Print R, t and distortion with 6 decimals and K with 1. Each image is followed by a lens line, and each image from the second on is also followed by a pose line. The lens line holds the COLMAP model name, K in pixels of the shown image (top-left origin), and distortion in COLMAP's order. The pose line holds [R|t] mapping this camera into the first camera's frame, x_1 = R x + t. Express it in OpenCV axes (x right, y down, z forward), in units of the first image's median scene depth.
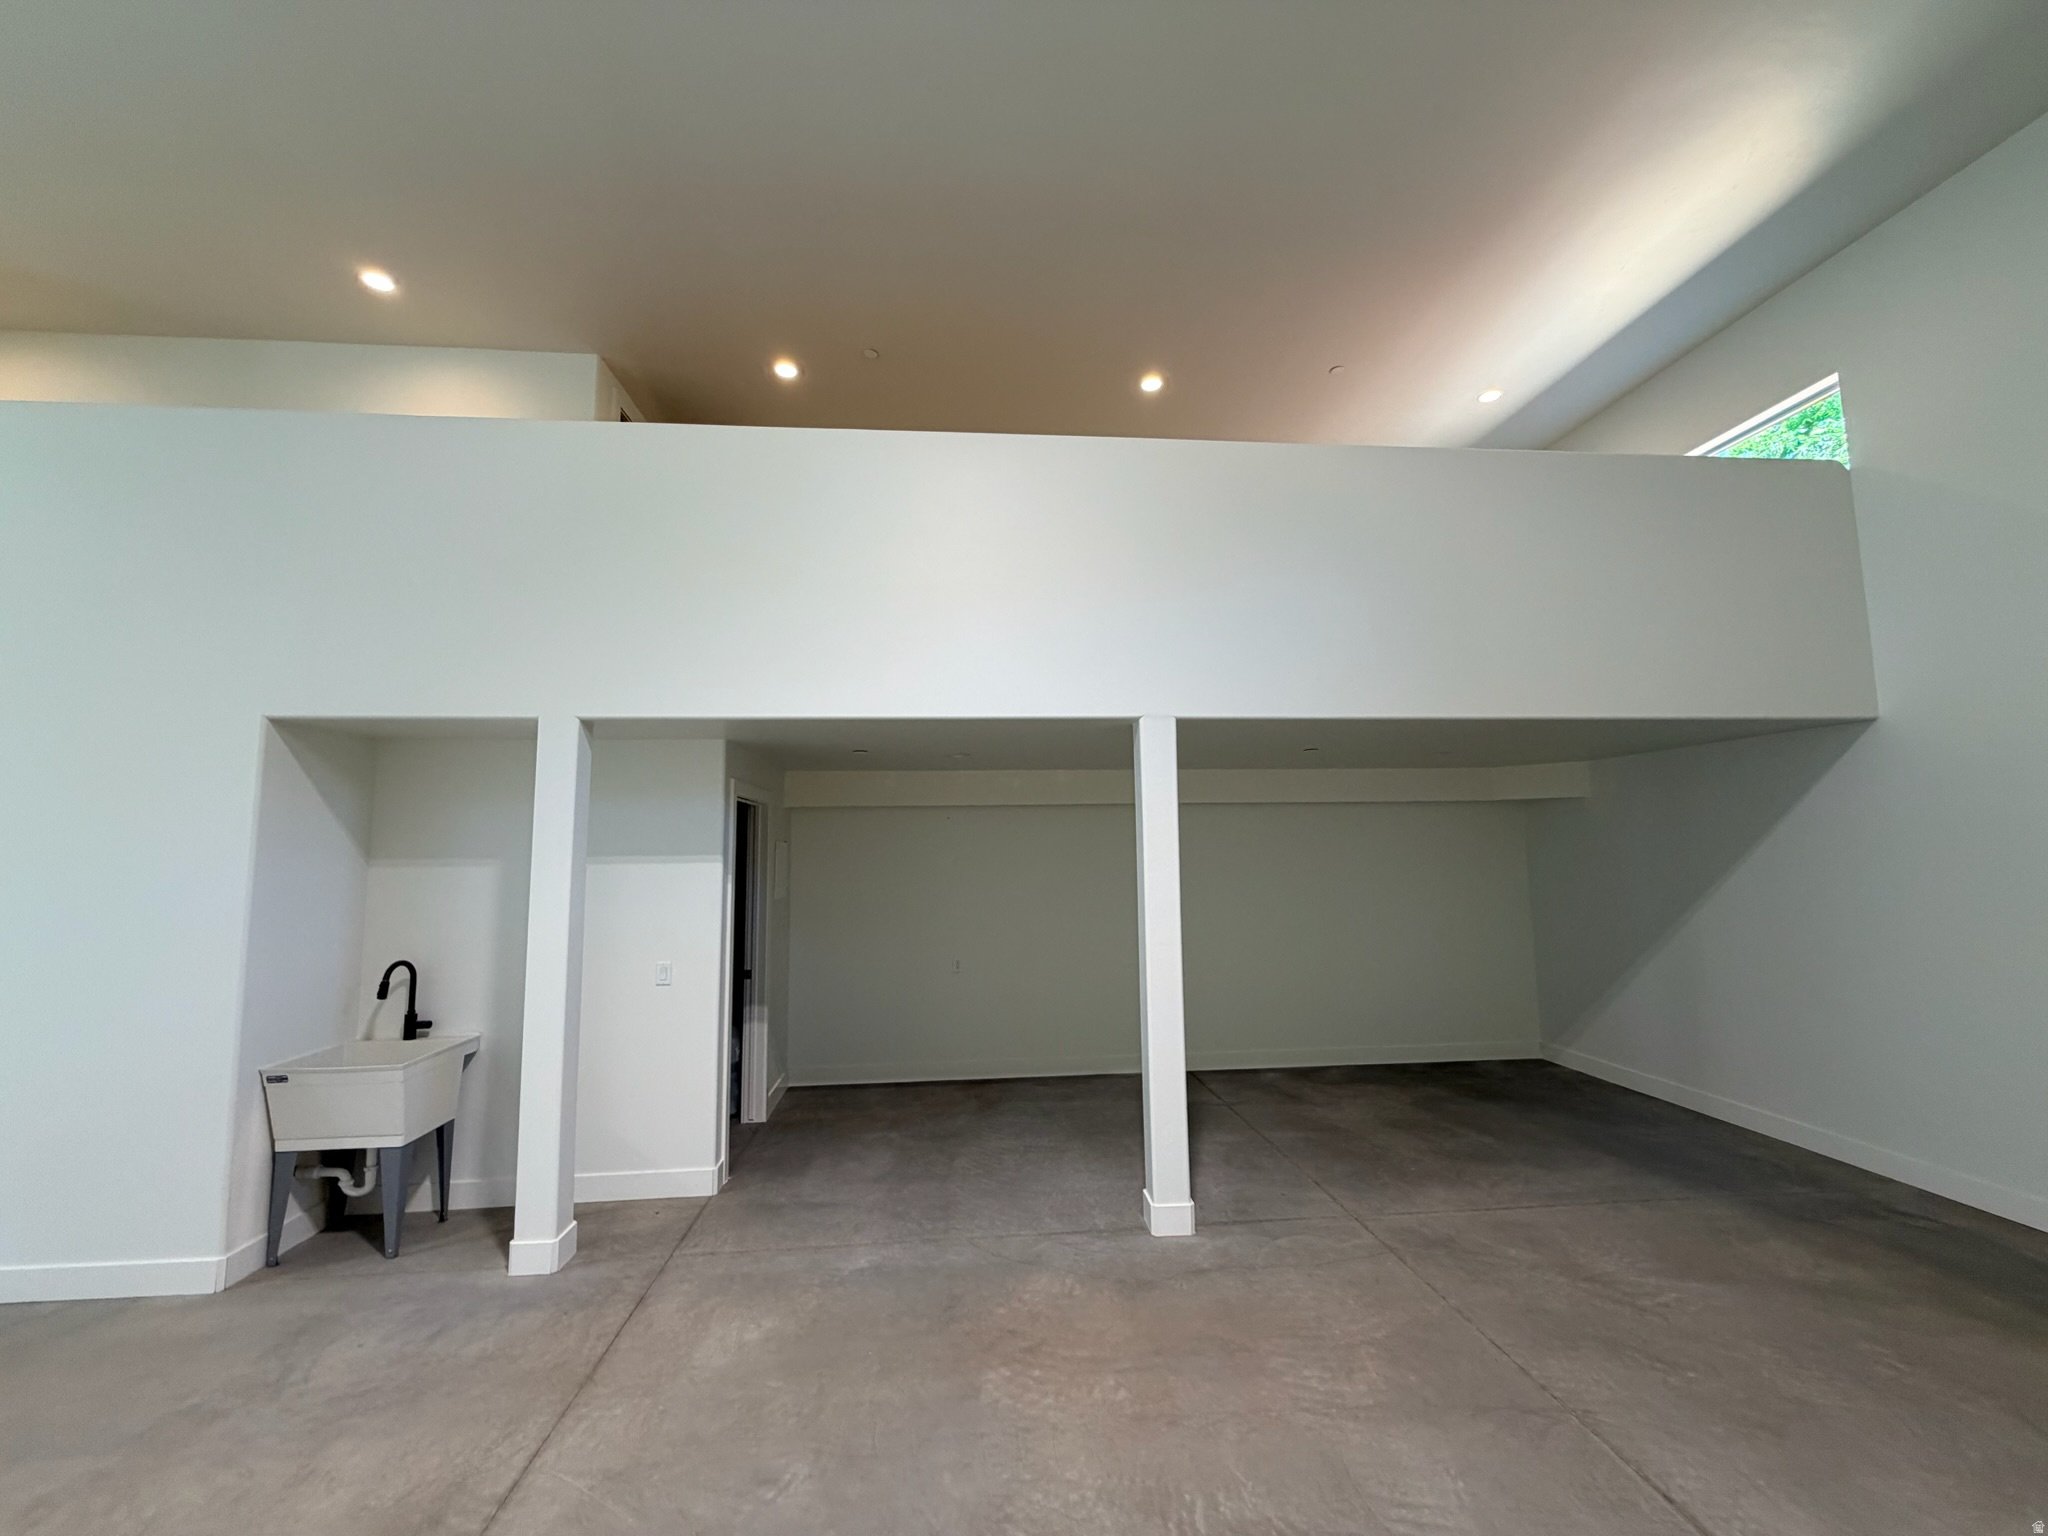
lens RADIAL K [[821.5, 0, 1025.2], [0, 821.5, 761.7], [0, 0, 1]] dist [-0.001897, 0.000197]
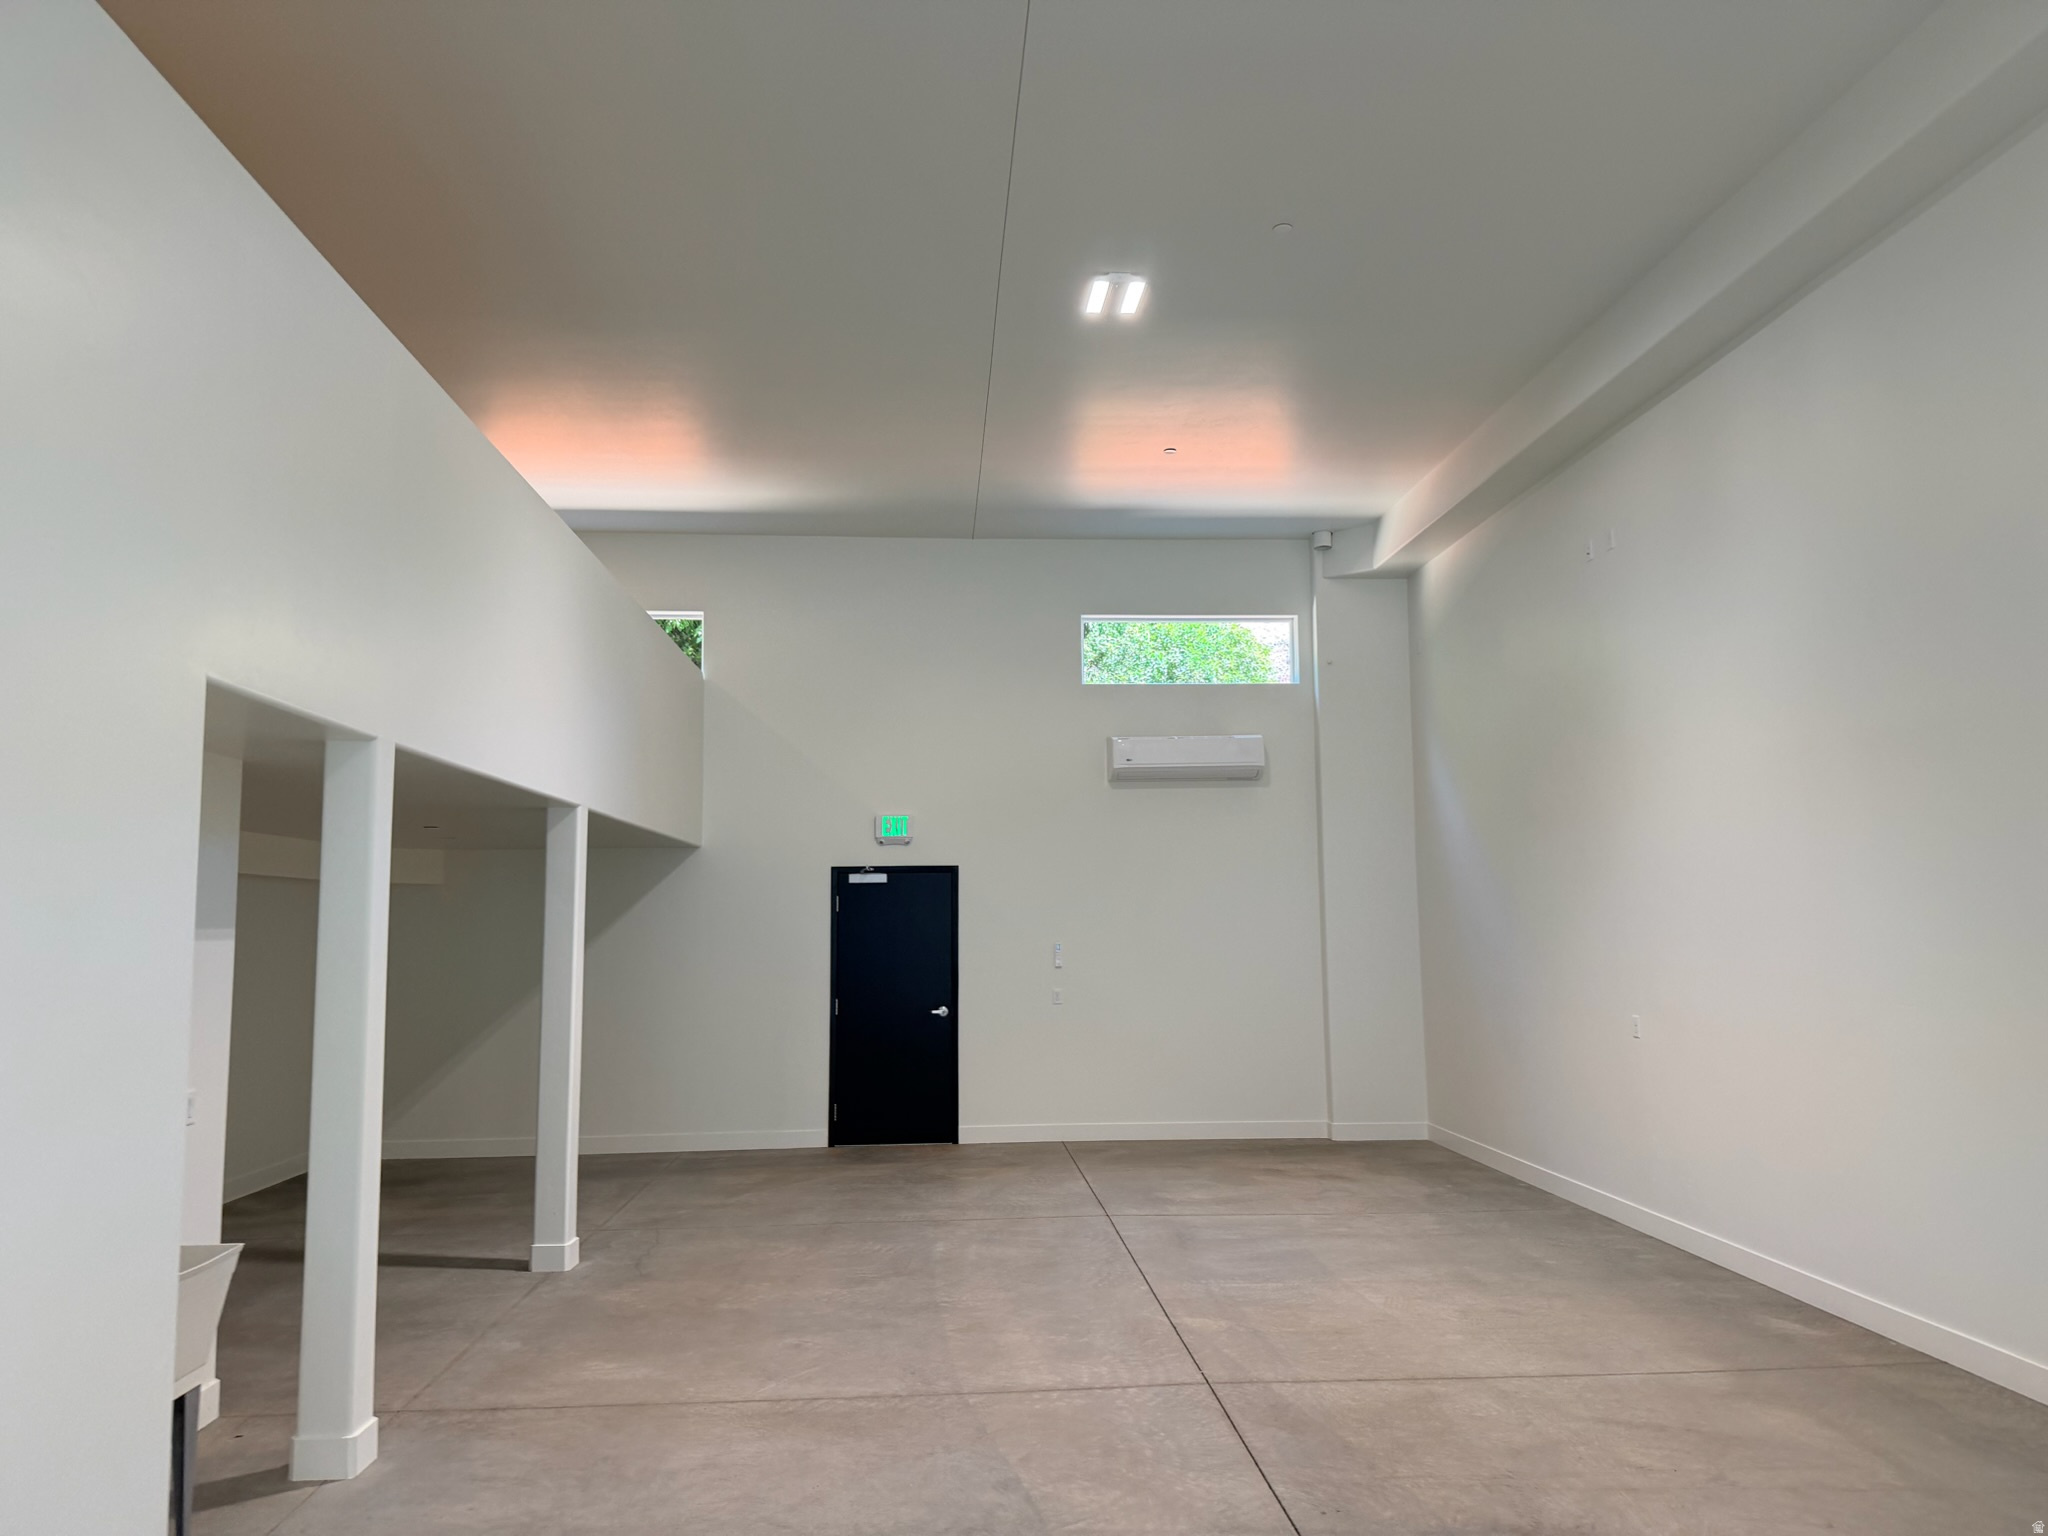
lens RADIAL K [[1437.0, 0, 1023.9], [0, 1437.0, 770.0], [0, 0, 1]] dist [-0.001805, -0.000435]
pose [[0.027727, 0.124163, 0.991874, -2.292965], [-0.087478, 0.988750, -0.121327, 0.103402], [-0.995780, -0.083403, 0.038277, 0.448081]]
